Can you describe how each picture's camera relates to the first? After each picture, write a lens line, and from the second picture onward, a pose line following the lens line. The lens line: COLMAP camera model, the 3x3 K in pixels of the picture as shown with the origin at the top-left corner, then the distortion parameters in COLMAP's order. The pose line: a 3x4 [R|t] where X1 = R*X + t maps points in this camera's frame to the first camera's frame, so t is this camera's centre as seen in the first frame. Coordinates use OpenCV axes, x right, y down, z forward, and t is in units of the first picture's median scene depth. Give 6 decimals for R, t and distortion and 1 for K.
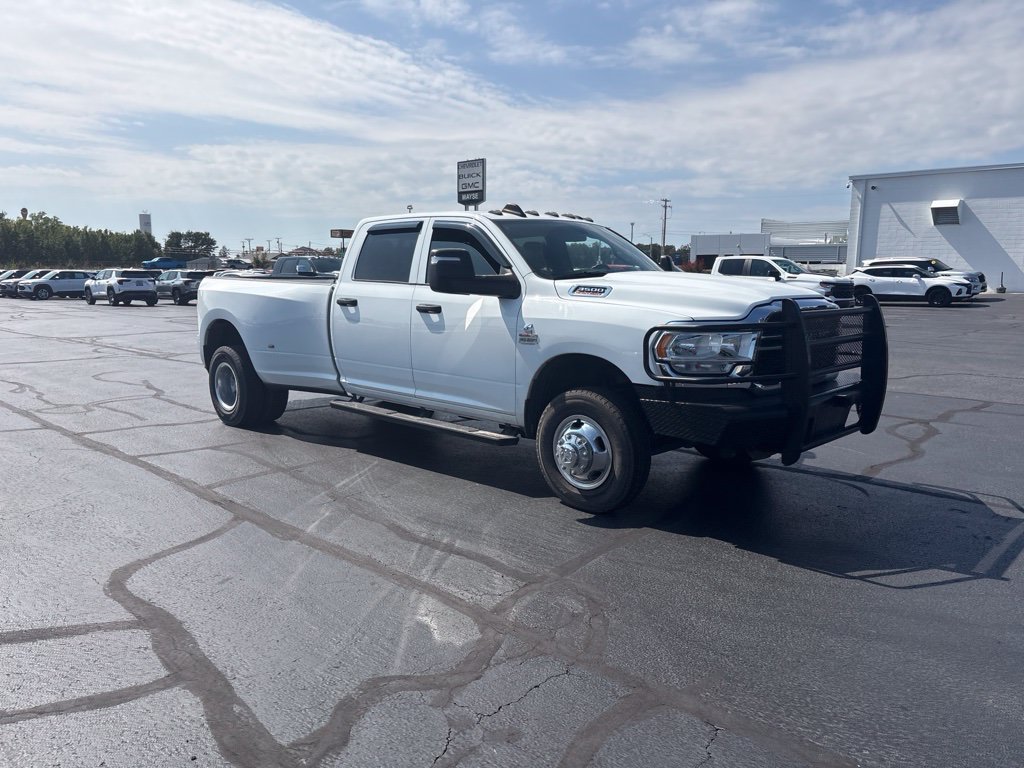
lens RADIAL K [[769.0, 0, 507.9], [0, 769.0, 409.2], [0, 0, 1]] dist [0.028519, -0.013401]
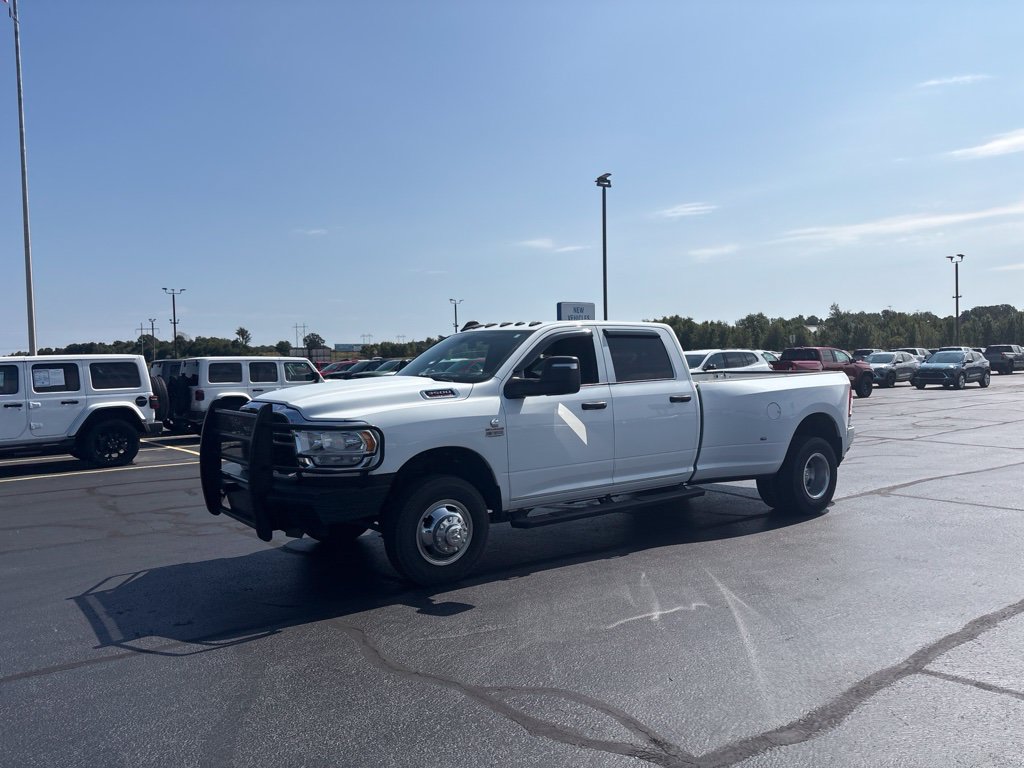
lens RADIAL K [[779.3, 0, 512.9], [0, 779.3, 380.4], [0, 0, 1]] dist [0.027651, -0.011564]
pose [[-0.166005, 0.023610, -0.985842, 1.207303], [-0.153356, 0.986932, 0.049460, -0.232484], [0.974127, 0.159396, -0.160215, 1.236377]]
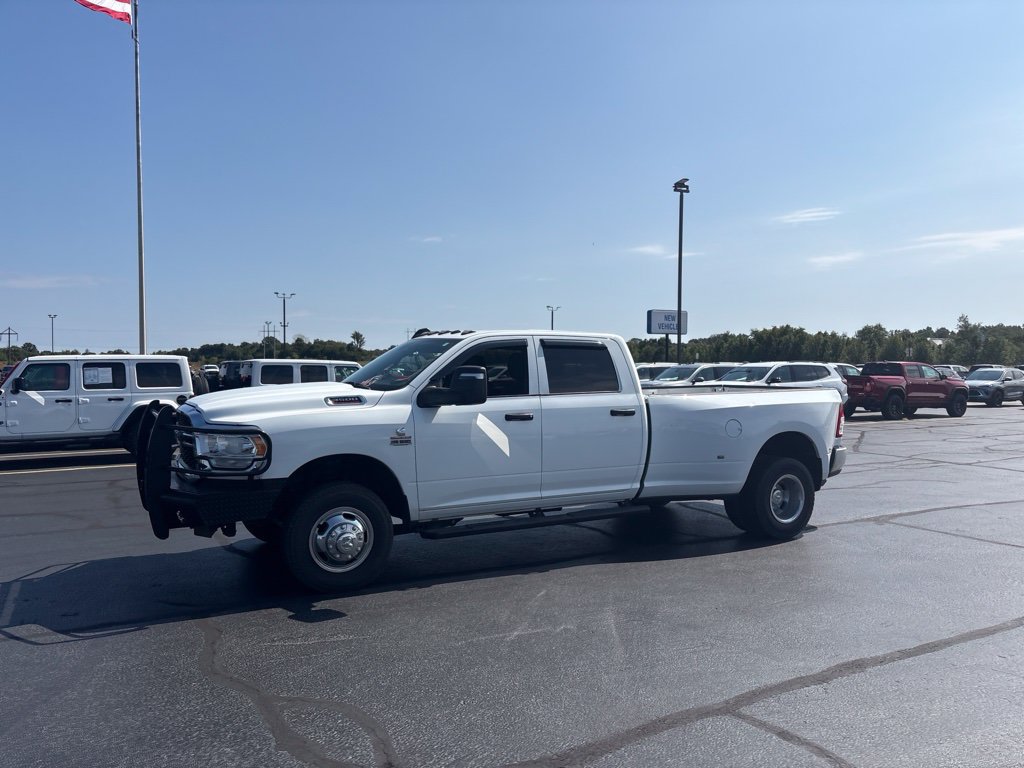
lens RADIAL K [[780.5, 0, 515.7], [0, 780.5, 387.6], [0, 0, 1]] dist [0.039655, -0.031105]
pose [[-0.294191, 0.017891, -0.955579, 1.137397], [-0.169903, 0.982921, 0.070711, -0.274623], [0.940524, 0.183158, -0.286127, 1.466848]]
